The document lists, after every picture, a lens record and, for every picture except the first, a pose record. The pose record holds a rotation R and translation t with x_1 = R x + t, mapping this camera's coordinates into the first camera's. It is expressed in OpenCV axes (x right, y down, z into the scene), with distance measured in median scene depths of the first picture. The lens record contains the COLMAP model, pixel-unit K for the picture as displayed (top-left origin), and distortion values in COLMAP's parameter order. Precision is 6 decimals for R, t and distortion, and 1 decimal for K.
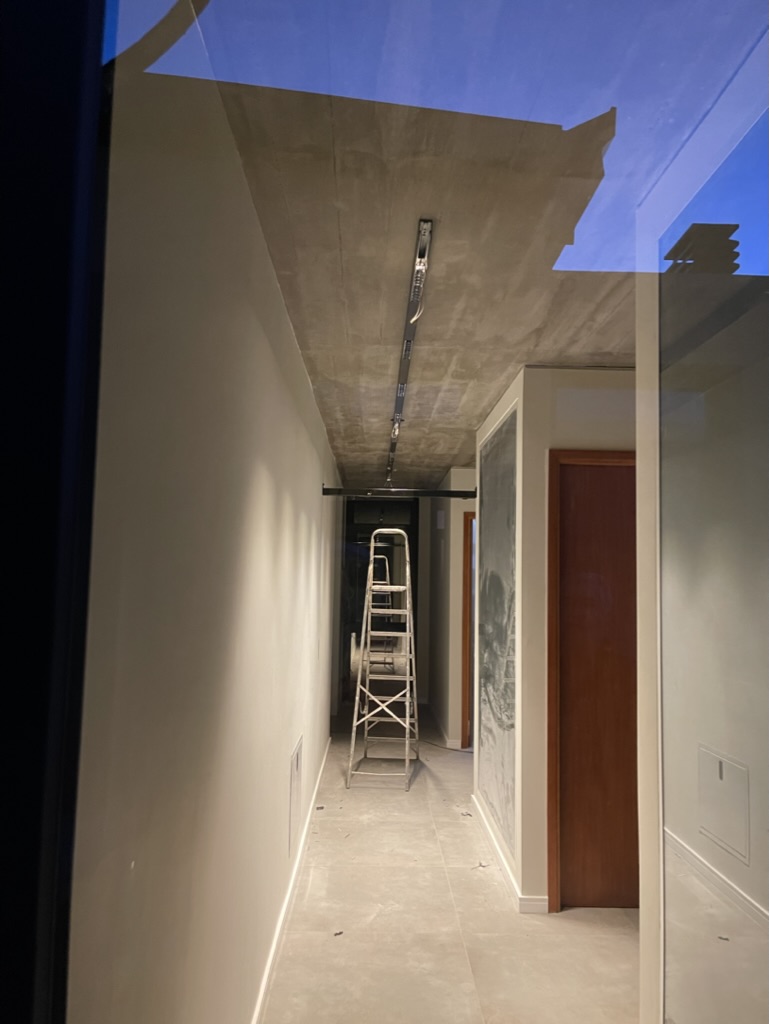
lens RADIAL K [[772.2, 0, 389.2], [0, 772.2, 510.1], [0, 0, 1]] dist [0.019526, -0.044430]
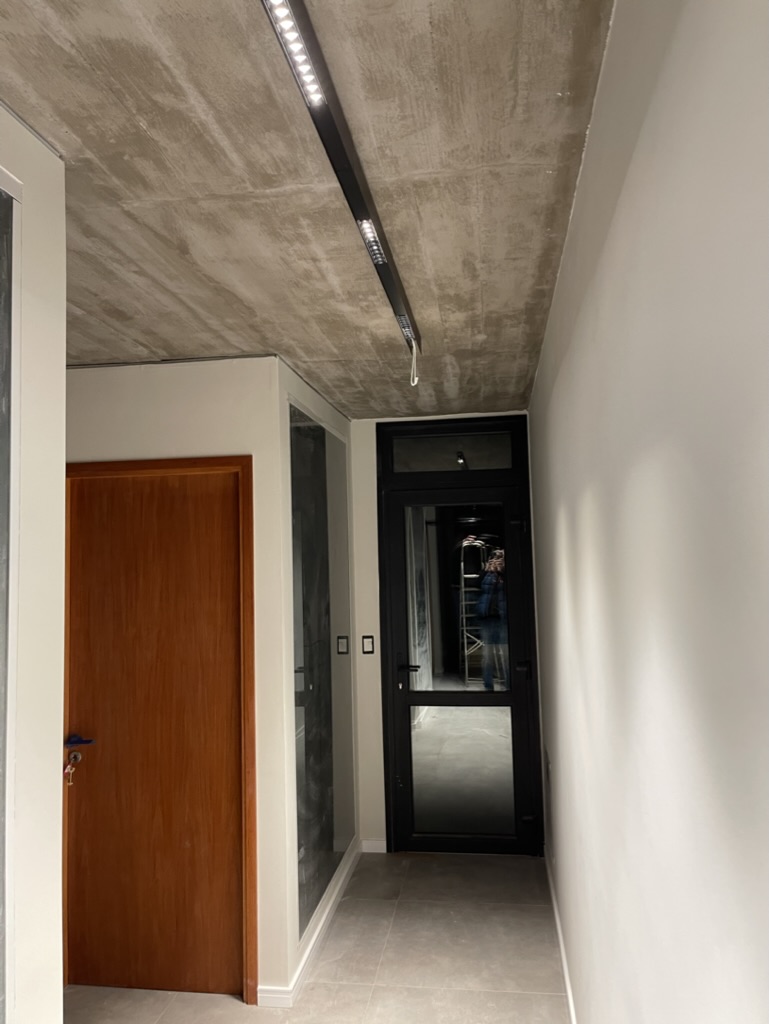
lens RADIAL K [[772.8, 0, 384.5], [0, 772.8, 512.0], [0, 0, 1]] dist [0.001626, -0.000053]
pose [[-0.985788, 0.017281, 0.167103, -0.061019], [-0.007465, 0.989206, -0.146340, 0.059648], [-0.167829, -0.145508, -0.975018, 1.205095]]
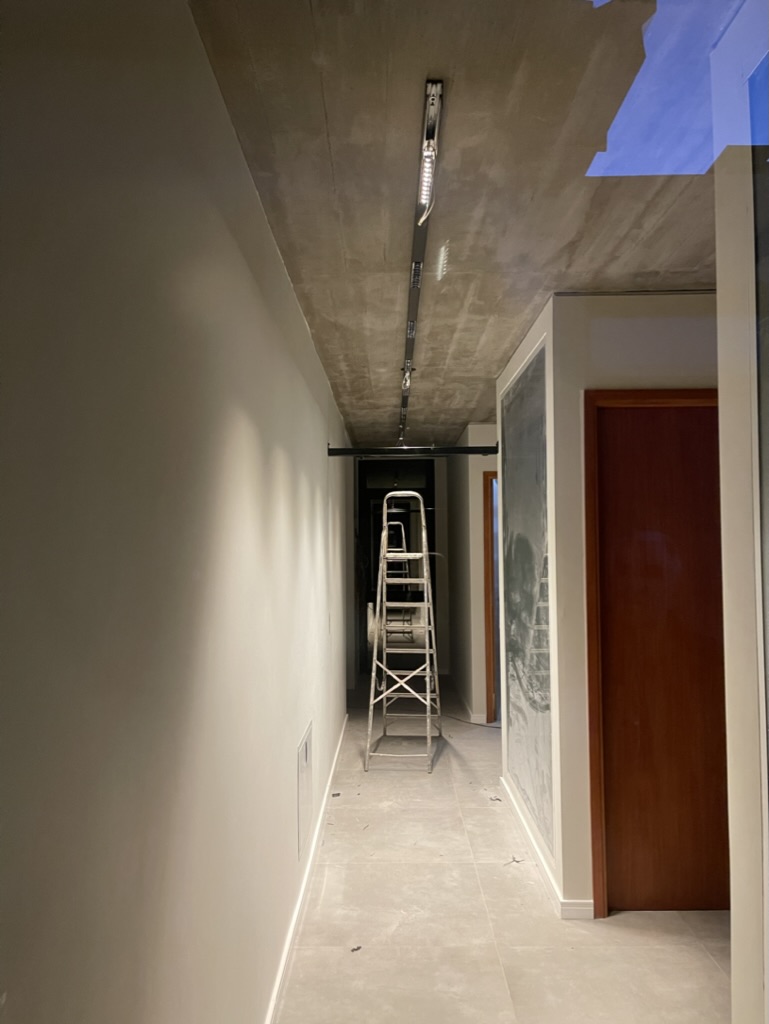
lens RADIAL K [[772.8, 0, 384.5], [0, 772.8, 512.0], [0, 0, 1]] dist [0.001626, -0.000053]
pose [[0.999230, -0.028063, -0.027406, 0.003617], [0.029259, 0.998591, 0.044273, 0.010459], [0.026125, -0.045041, 0.998643, 0.111904]]
